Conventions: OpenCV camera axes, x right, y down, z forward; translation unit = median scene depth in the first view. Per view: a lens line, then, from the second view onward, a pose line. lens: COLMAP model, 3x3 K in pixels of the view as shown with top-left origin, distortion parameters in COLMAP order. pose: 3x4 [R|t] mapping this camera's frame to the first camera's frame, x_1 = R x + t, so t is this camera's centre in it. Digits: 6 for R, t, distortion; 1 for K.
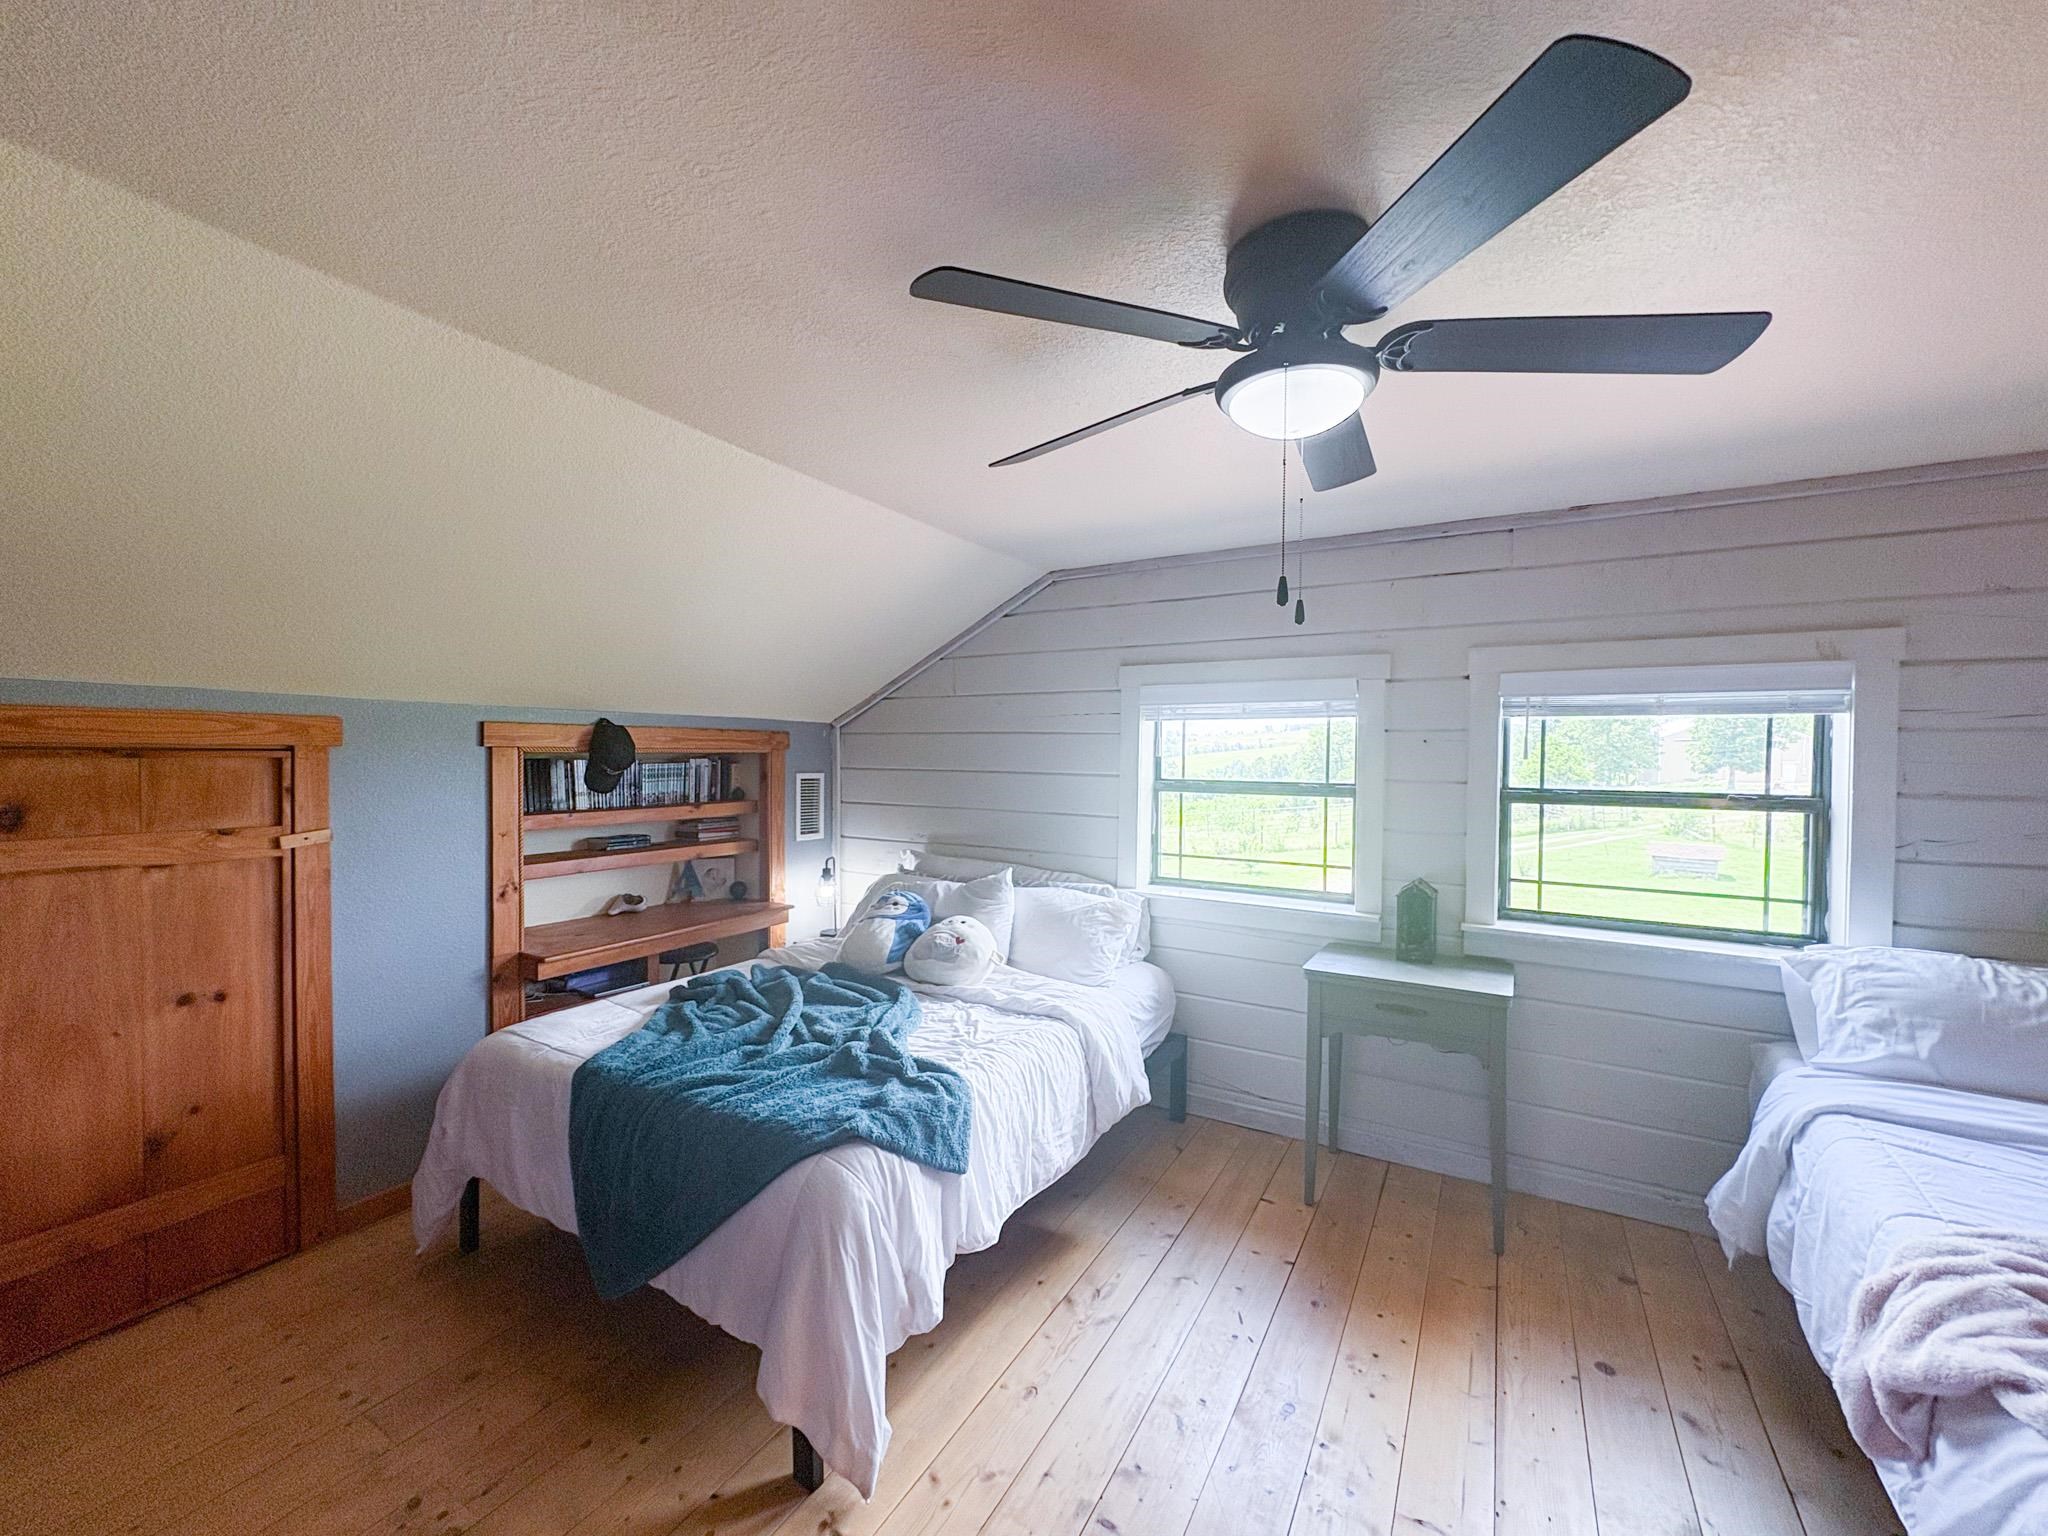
lens RADIAL K [[816.6, 0, 1024.5], [0, 816.6, 769.4], [0, 0, 1]] dist [0.003026, -0.000073]
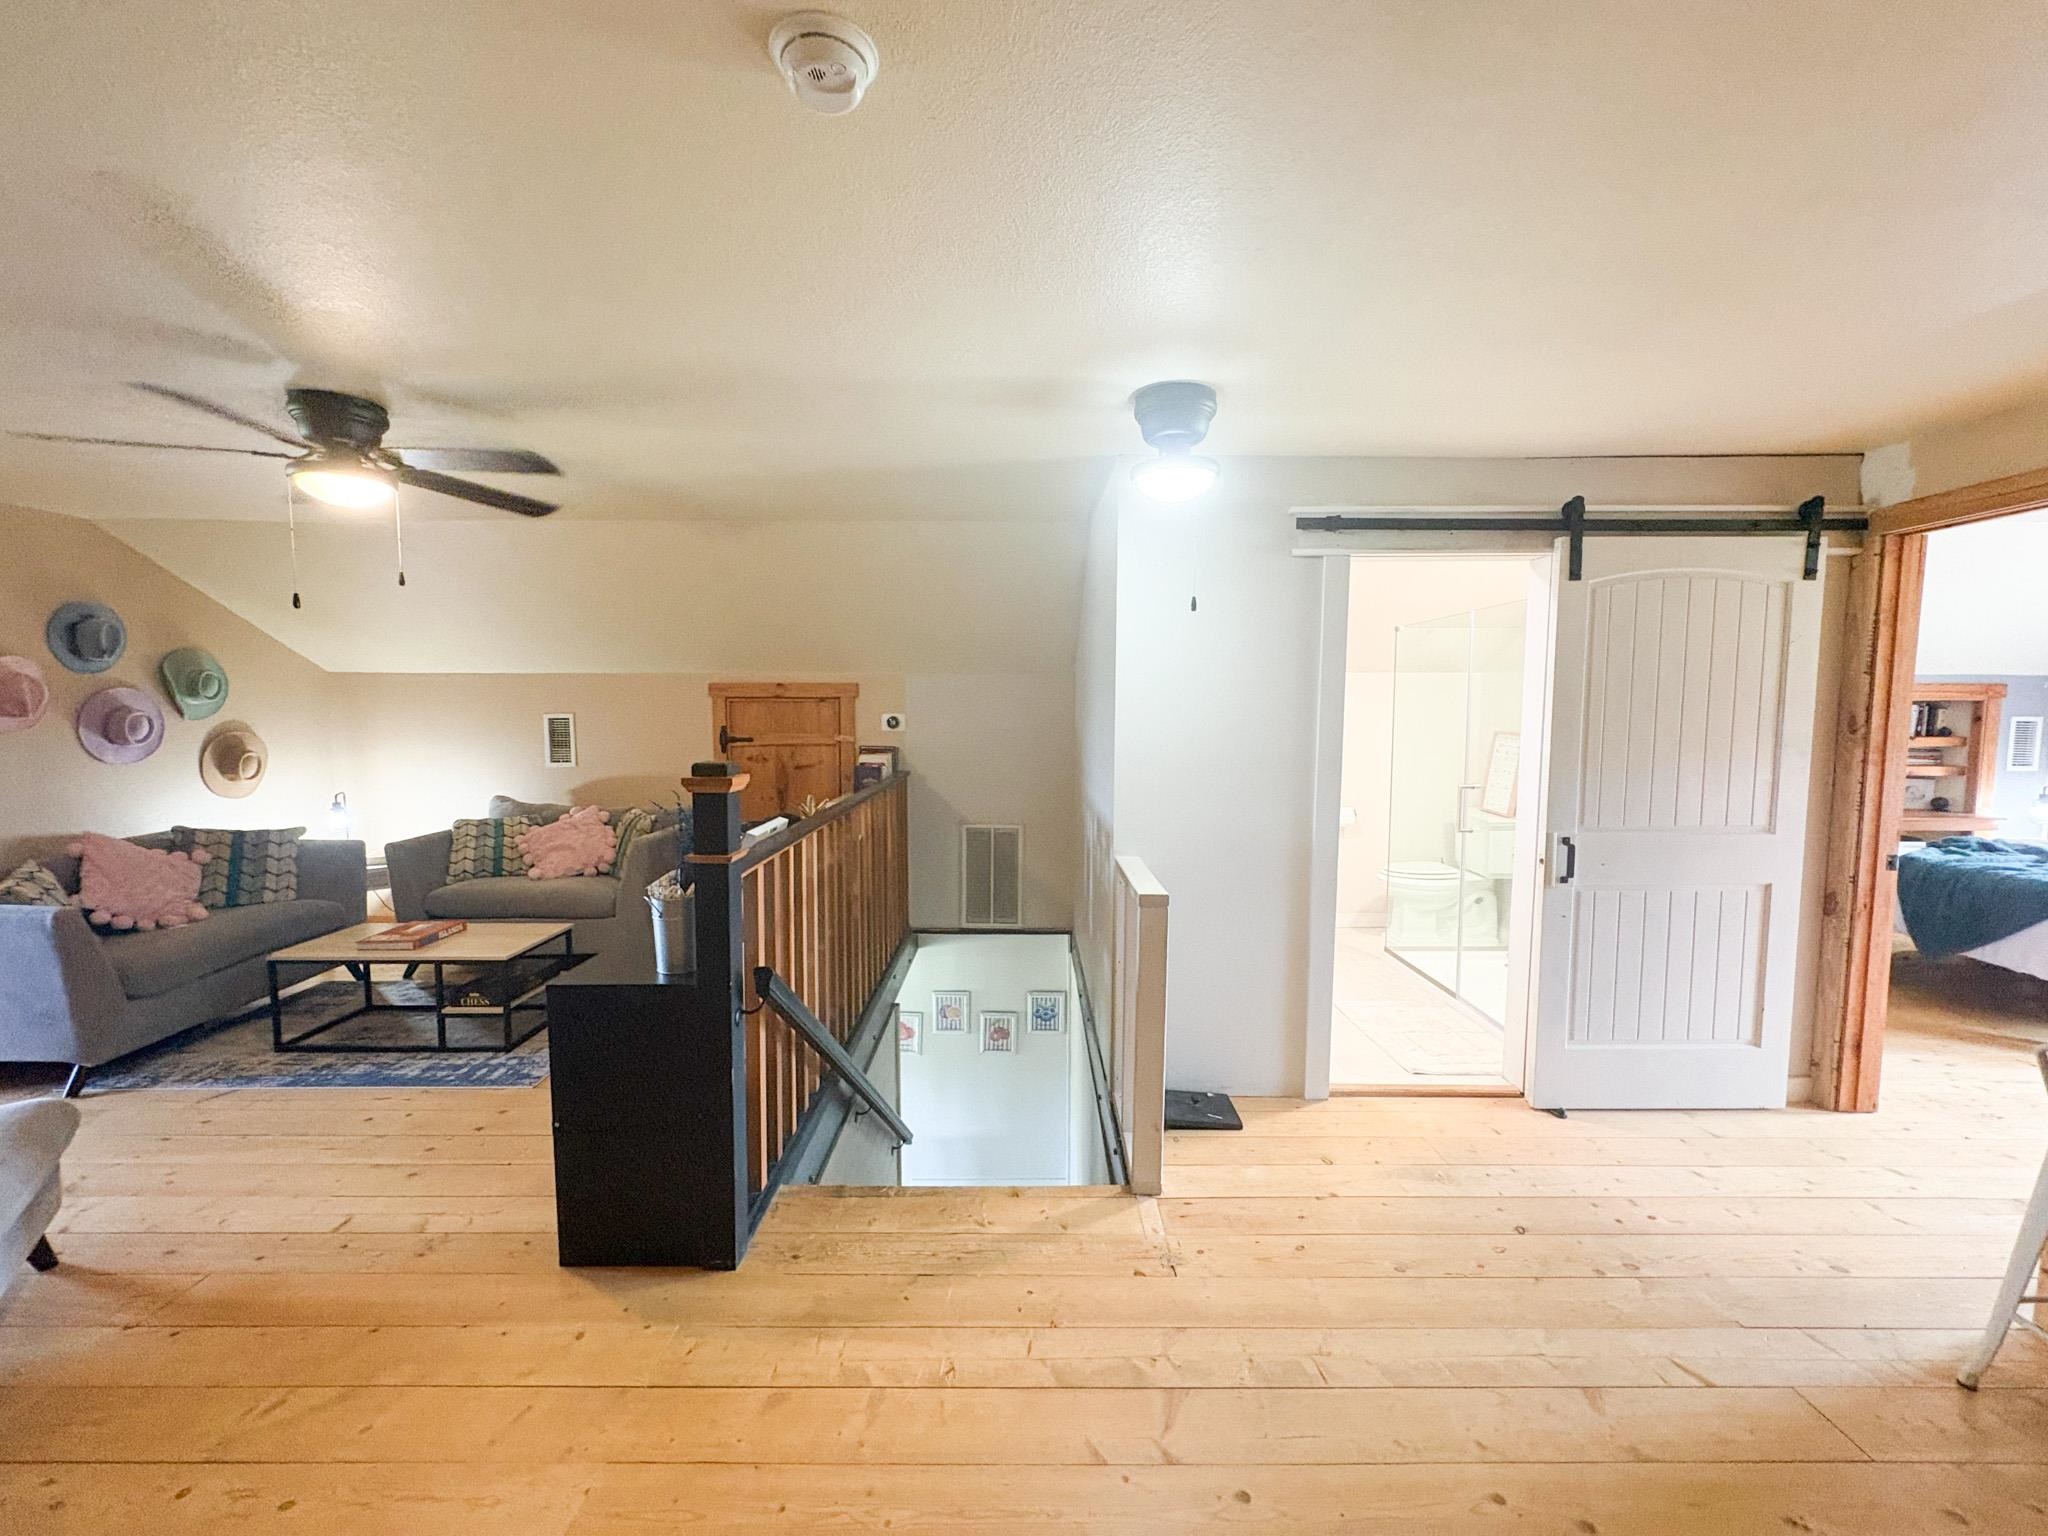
lens RADIAL K [[816.6, 0, 1025.5], [0, 816.6, 762.2], [0, 0, 1]] dist [0.003026, -0.000073]
pose [[0.505378, 0.061570, -0.860699, 0.048290], [-0.015432, 0.997937, 0.062326, 0.019467], [0.862760, -0.018216, 0.505285, -0.983020]]
